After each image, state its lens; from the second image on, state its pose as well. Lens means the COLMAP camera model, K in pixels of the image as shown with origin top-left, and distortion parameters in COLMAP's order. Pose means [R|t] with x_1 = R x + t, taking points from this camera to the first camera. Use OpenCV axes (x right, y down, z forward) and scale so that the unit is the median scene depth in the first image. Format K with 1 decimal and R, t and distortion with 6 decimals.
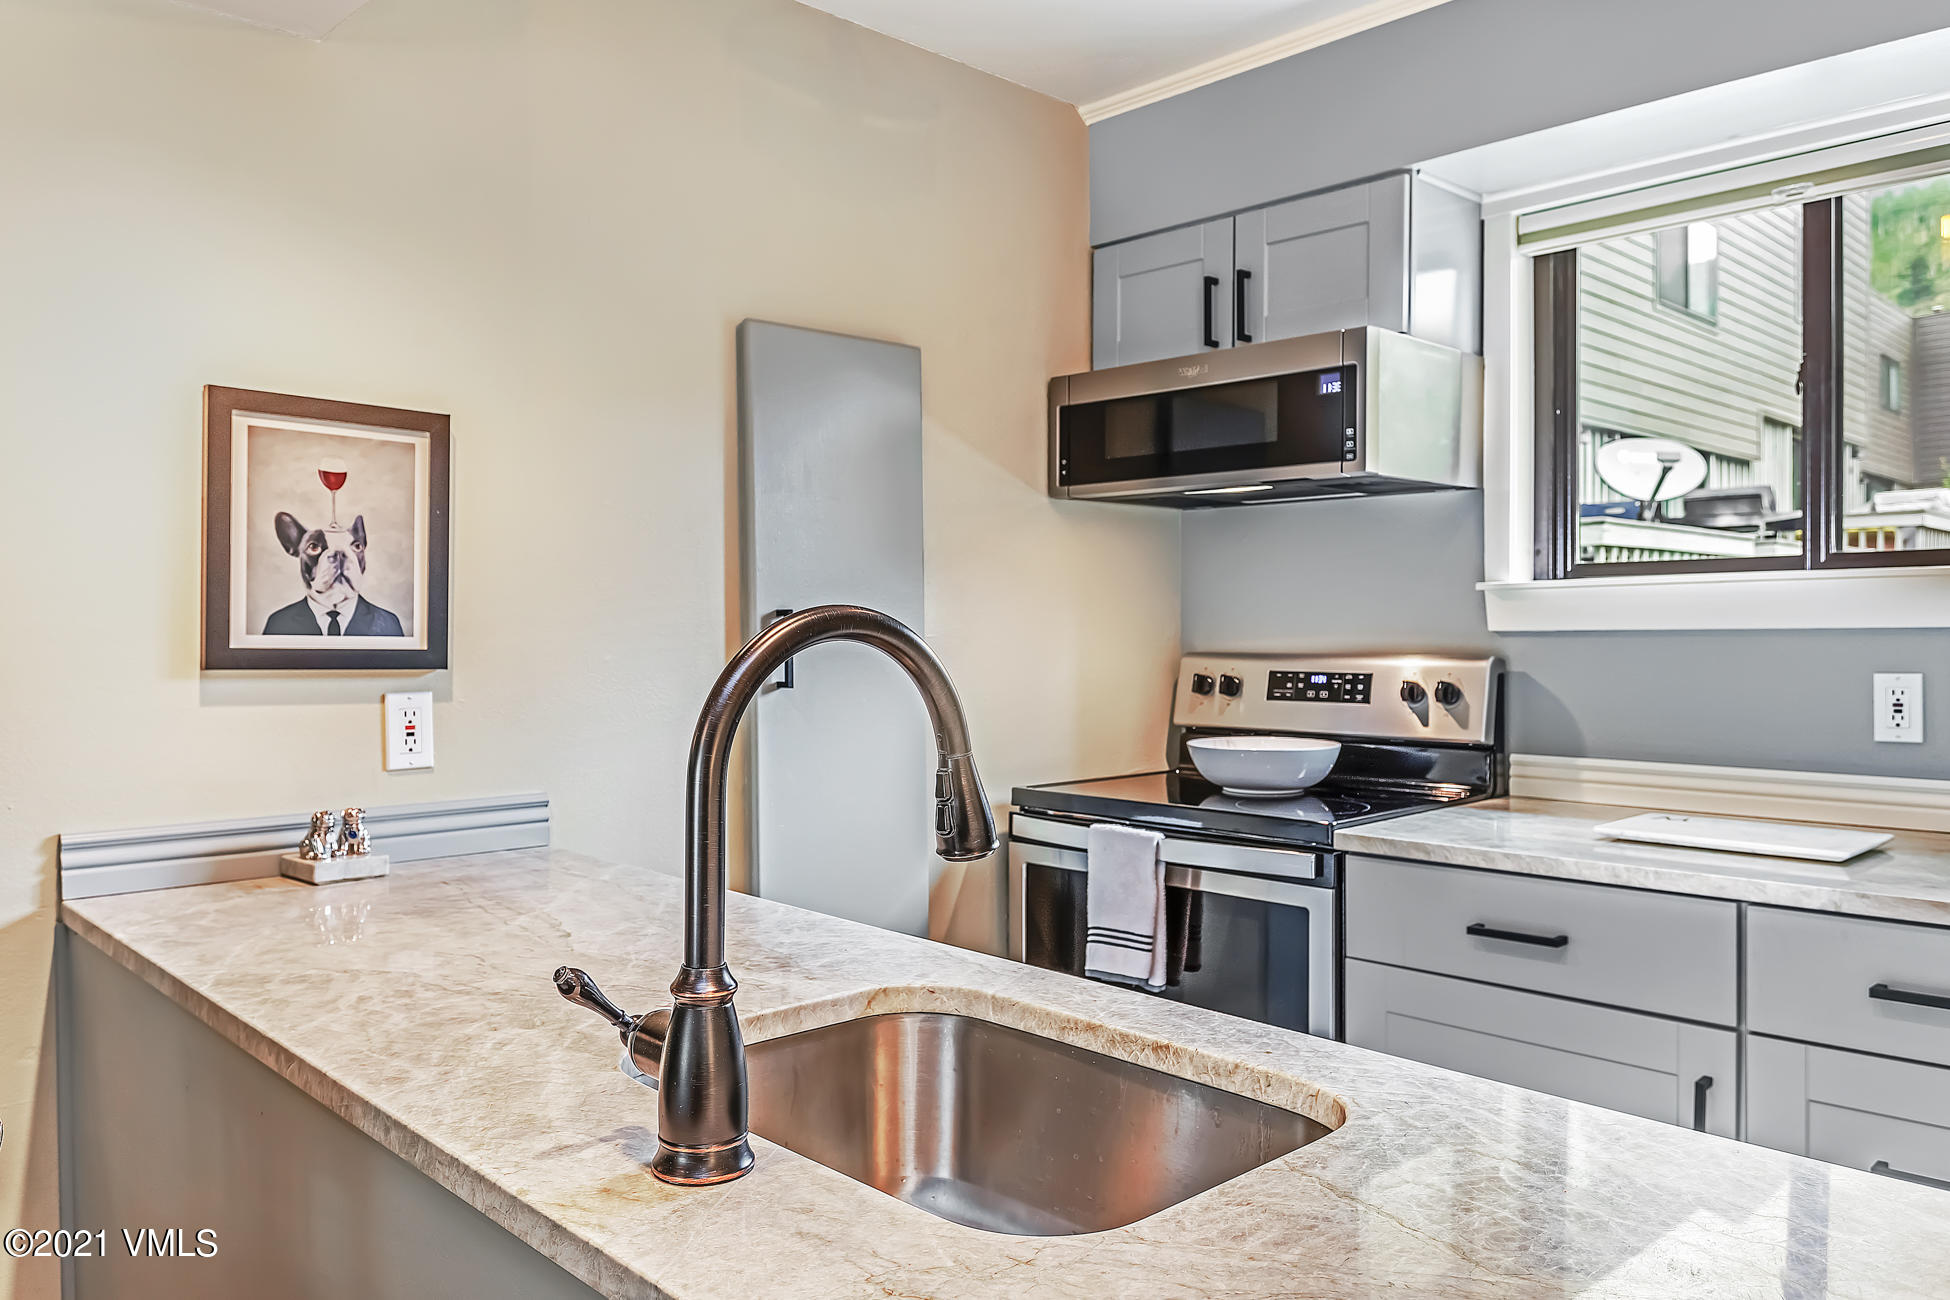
lens RADIAL K [[1395.6, 0, 975.0], [0, 1395.6, 650.0], [0, 0, 1]] dist [-0.006296, -0.003157]
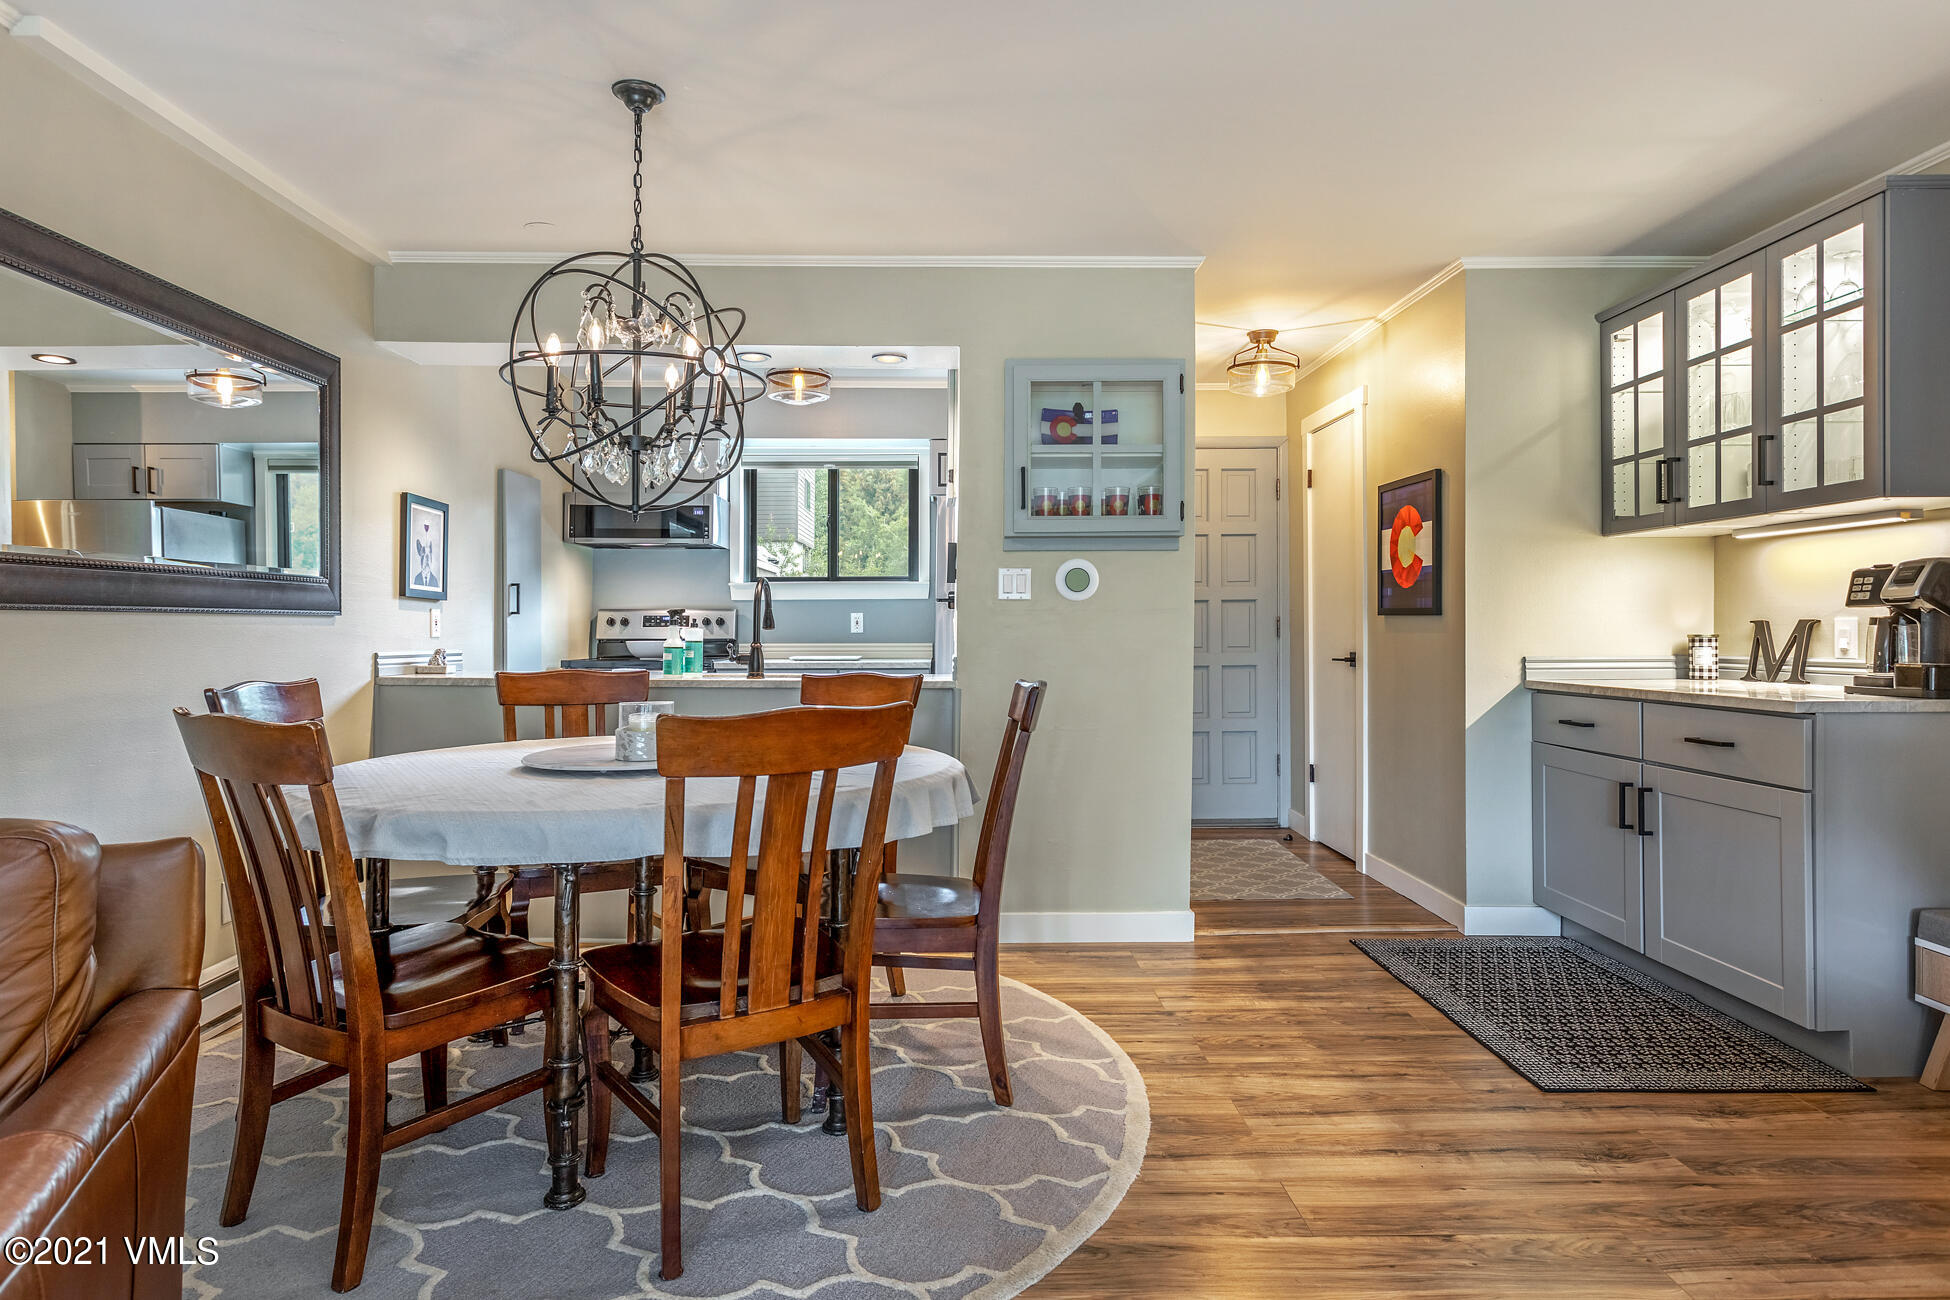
lens RADIAL K [[1095.9, 0, 943.7], [0, 1095.9, 618.2], [0, 0, 1]] dist [0.037285, 0.000256]
pose [[0.697410, 0.007532, 0.716632, -1.287125], [0.013272, 0.999638, -0.023423, 0.113797], [-0.716549, 0.025846, 0.697058, -1.185288]]
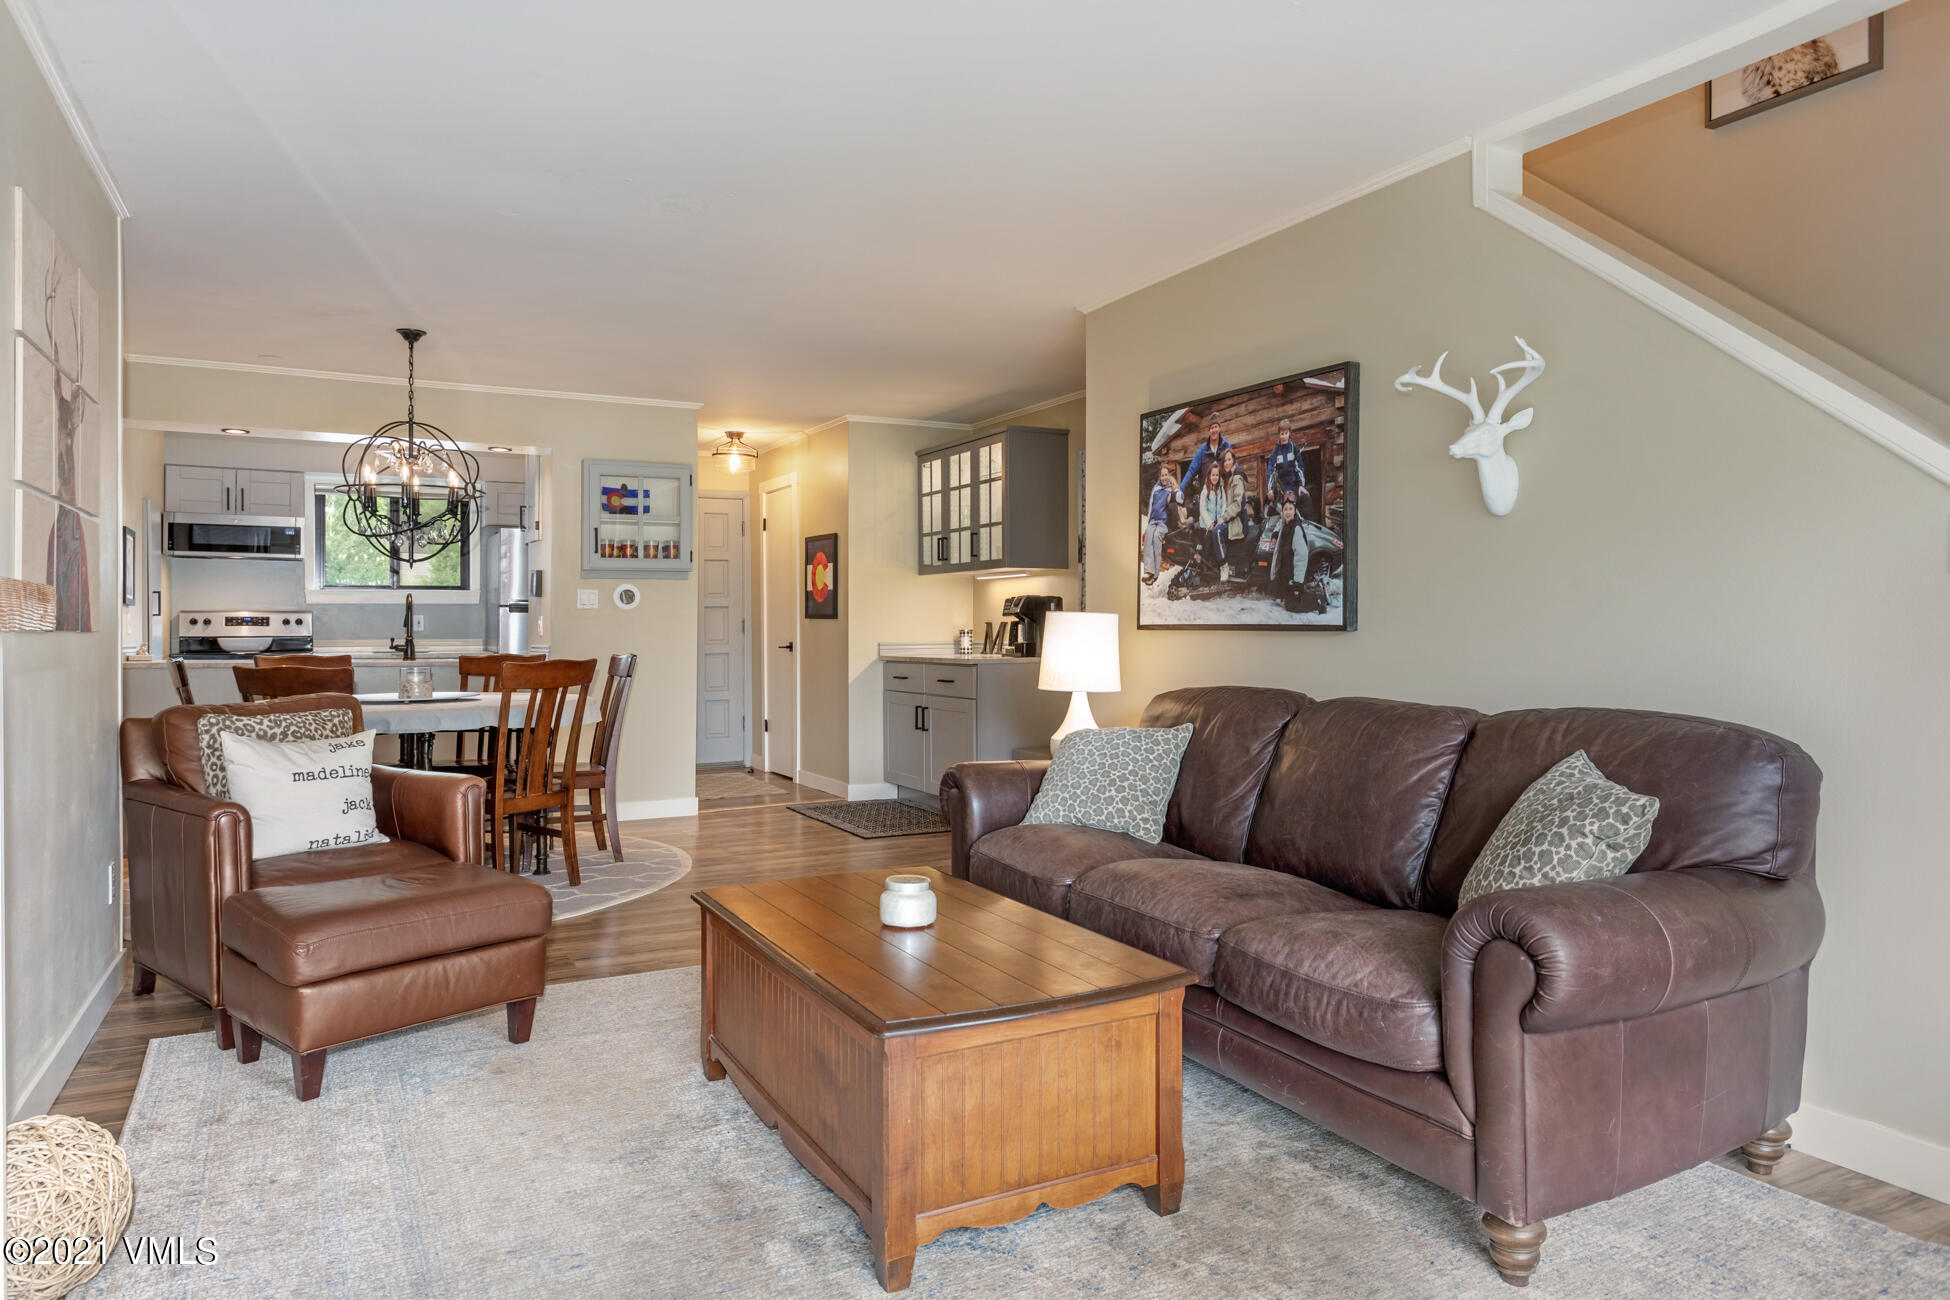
lens RADIAL K [[1227.5, 0, 972.2], [0, 1227.5, 629.5], [0, 0, 1]] dist [-0.007952, 0.001537]
pose [[0.280124, -0.002255, 0.959961, -2.871051], [0.020209, 0.999789, -0.003549, 0.130809], [-0.959751, 0.020394, 0.280110, -1.954795]]
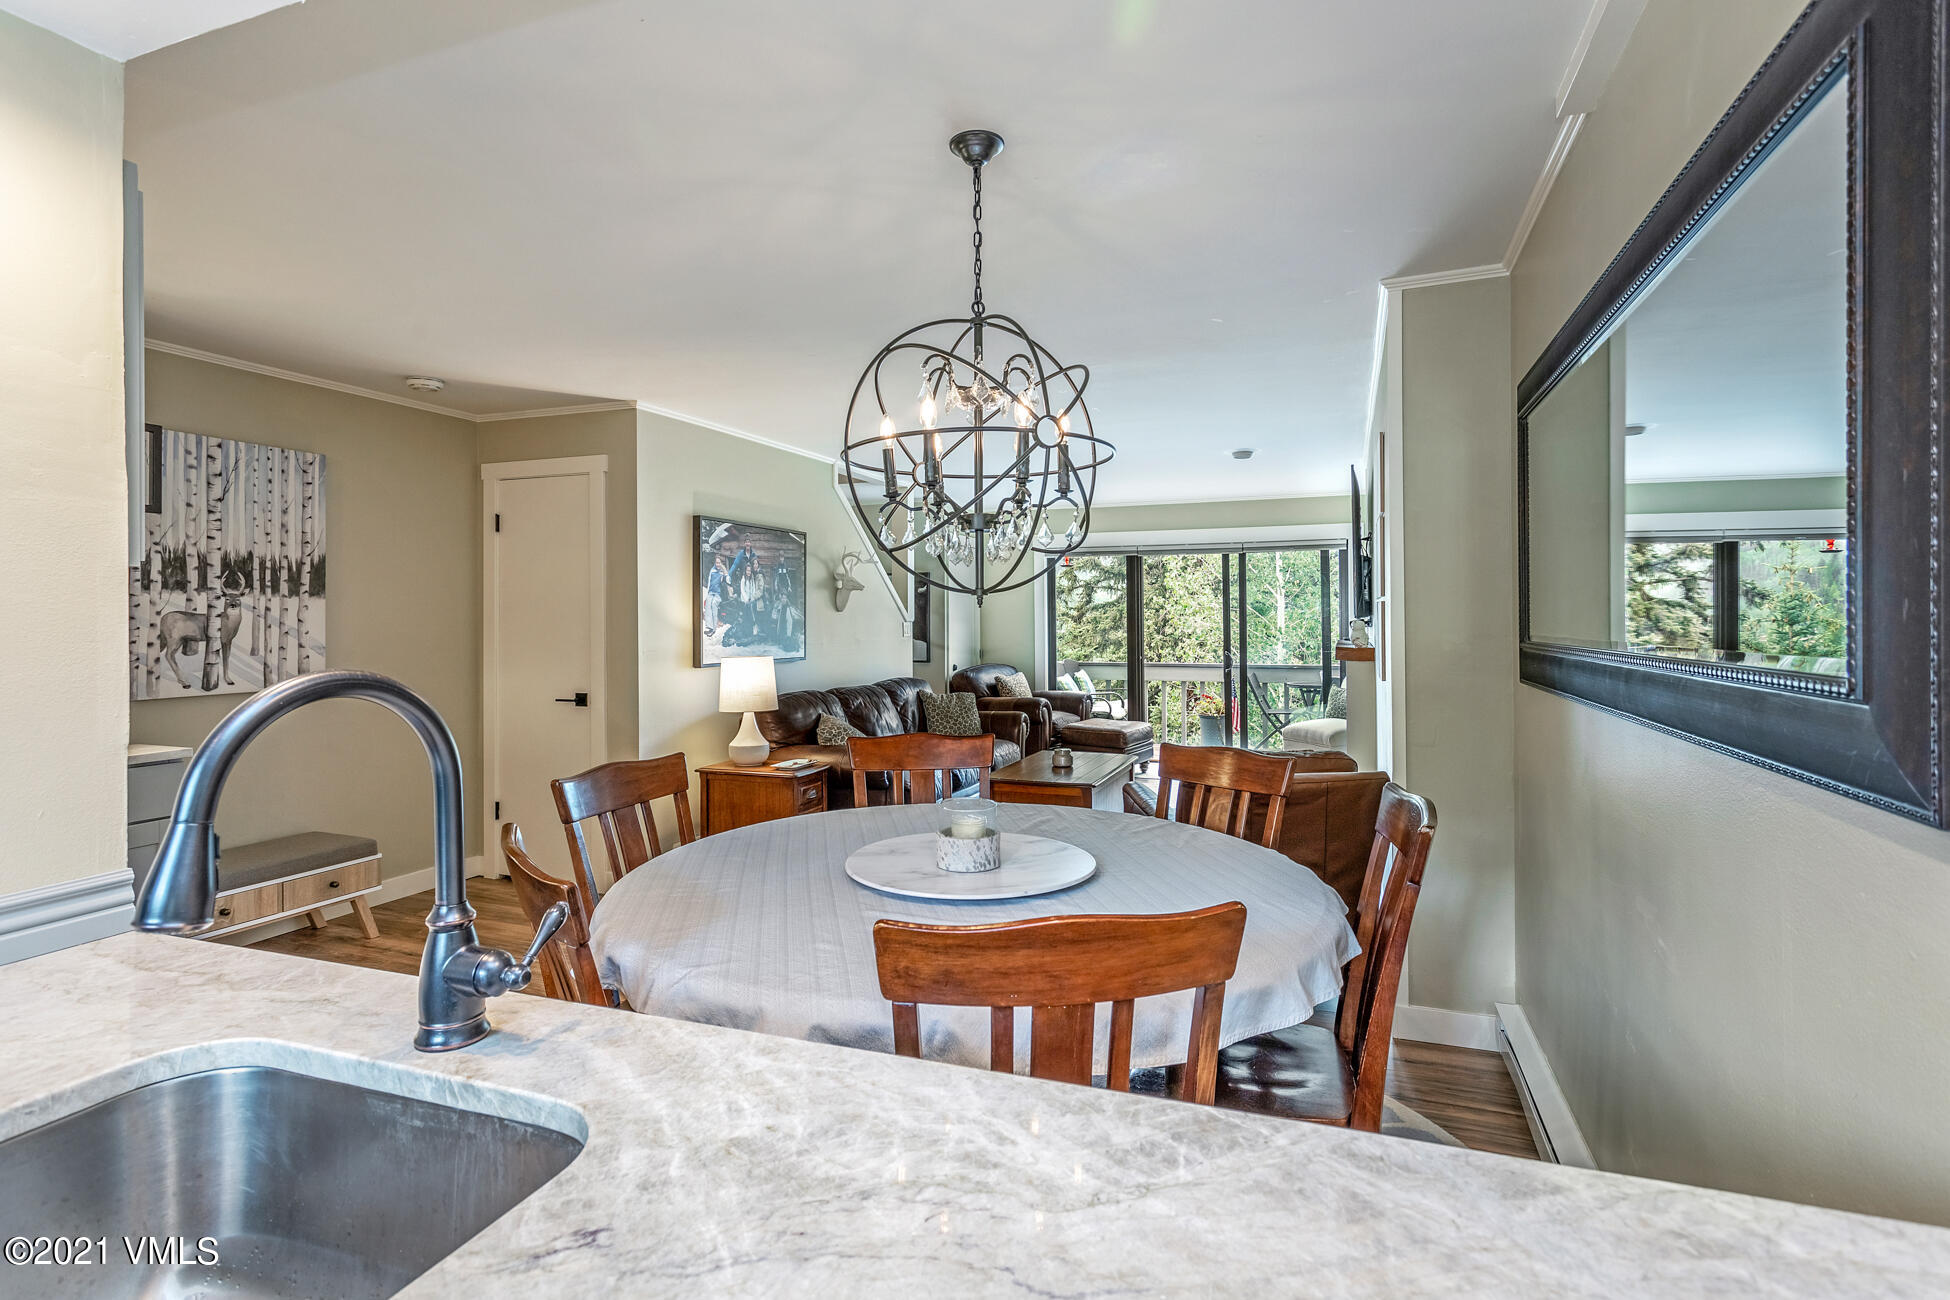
lens RADIAL K [[941.7, 0, 973.0], [0, 941.7, 617.5], [0, 0, 1]] dist [0.001462, 0.000578]
pose [[-0.905445, 0.008012, -0.424388, -0.125453], [0.001423, 0.999874, 0.015839, -0.044669], [0.424461, 0.013738, -0.905342, 0.985013]]
